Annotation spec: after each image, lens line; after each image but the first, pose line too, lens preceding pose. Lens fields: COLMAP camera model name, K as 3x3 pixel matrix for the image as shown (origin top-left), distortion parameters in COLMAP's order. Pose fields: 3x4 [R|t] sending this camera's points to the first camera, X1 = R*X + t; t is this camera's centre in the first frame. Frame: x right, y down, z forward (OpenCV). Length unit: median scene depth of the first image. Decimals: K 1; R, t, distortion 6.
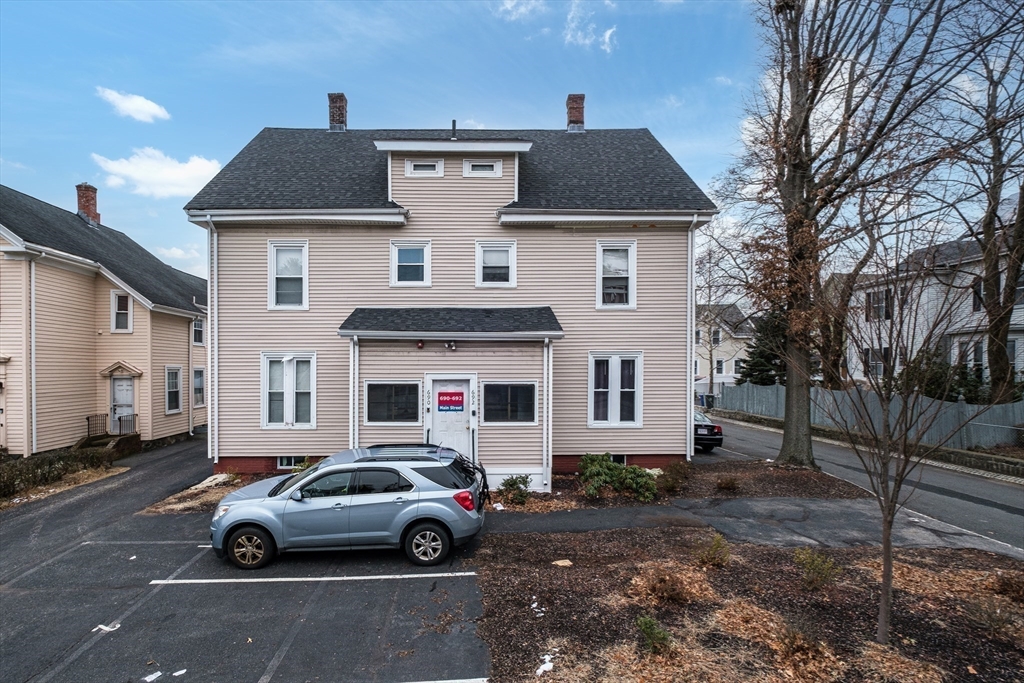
lens RADIAL K [[479.4, 0, 477.8], [0, 479.4, 371.3], [0, 0, 1]] dist [-0.001086, -0.000706]
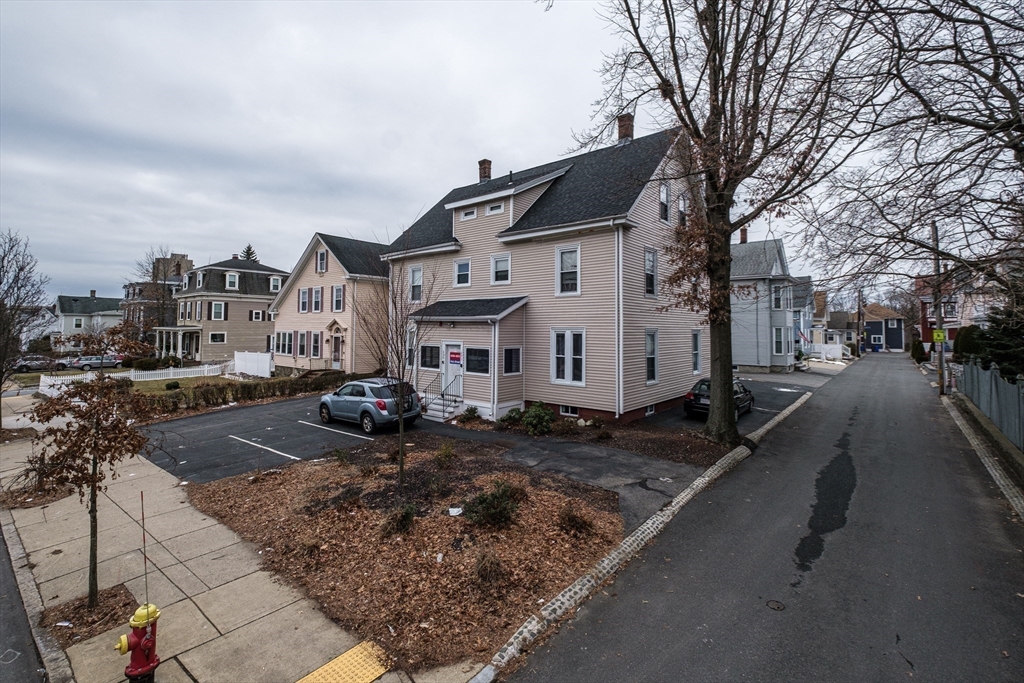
lens RADIAL K [[467.1, 0, 513.4], [0, 467.1, 304.0], [0, 0, 1]] dist [-0.001368, -0.000905]
pose [[0.750626, -0.026268, -0.660205, 1.047777], [-0.014146, 0.998341, -0.055805, -0.032226], [0.660576, 0.051228, 0.749009, -0.076515]]
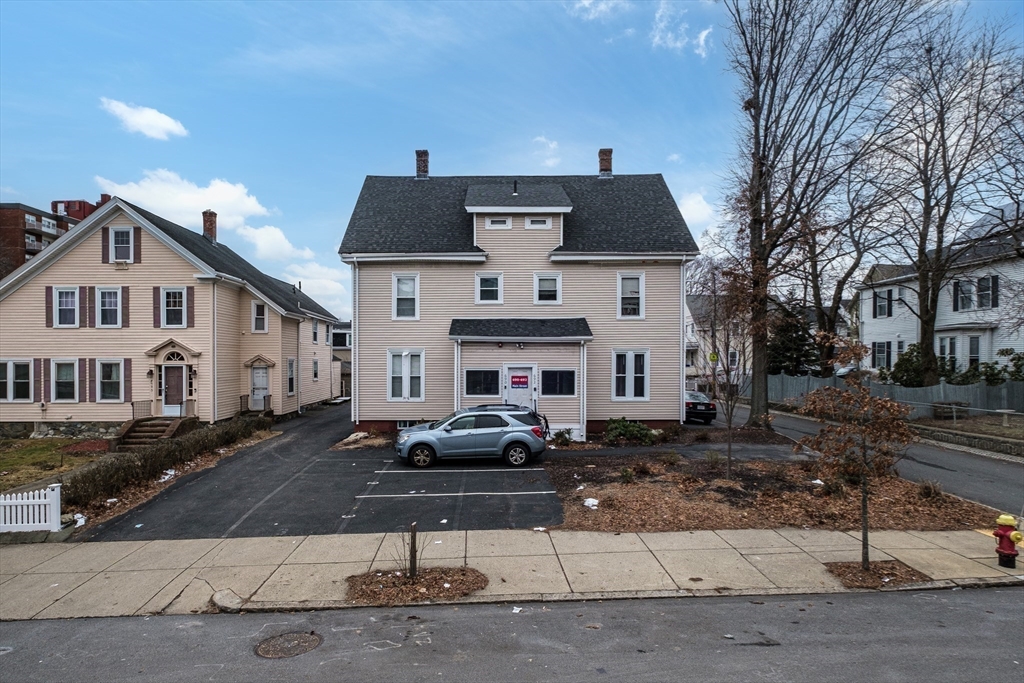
lens RADIAL K [[567.5, 0, 494.3], [0, 567.5, 356.6], [0, 0, 1]] dist [0.000226, -0.000076]
pose [[0.999836, 0.000085, -0.018110, -0.093627], [-0.000306, 0.999926, -0.012192, 0.004025], [0.018108, 0.012195, 0.999762, -0.727045]]
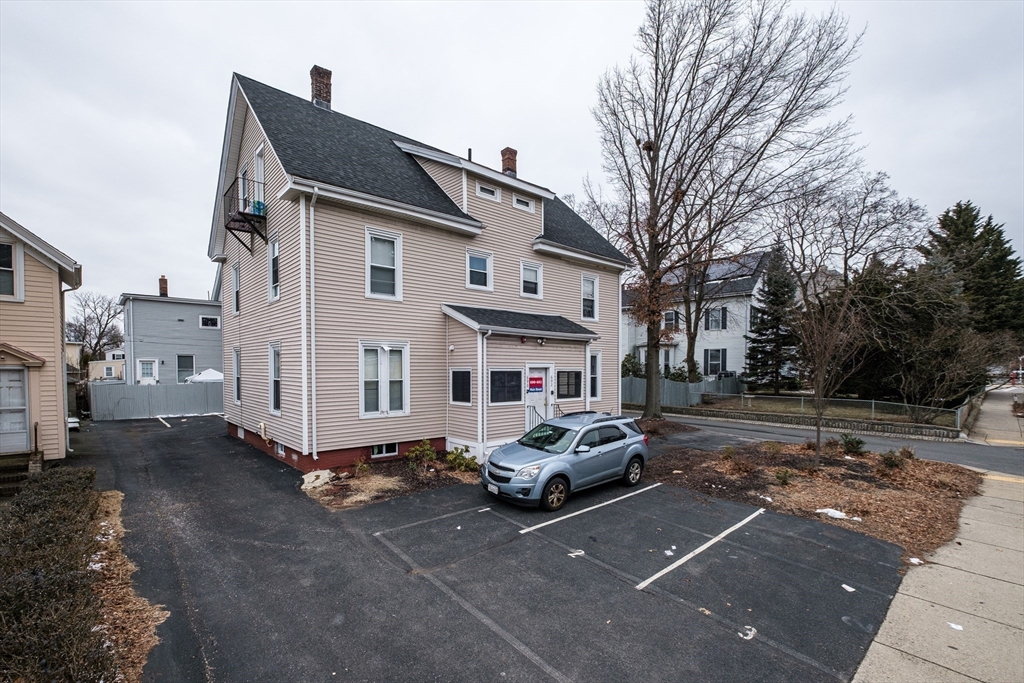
lens RADIAL K [[458.4, 0, 511.1], [0, 458.4, 377.7], [0, 0, 1]] dist [-0.001347, -0.000496]
pose [[0.756557, -0.010936, 0.653837, -0.826286], [0.000911, 0.999877, 0.015670, 0.021940], [-0.653927, -0.011260, 0.756473, 0.091723]]
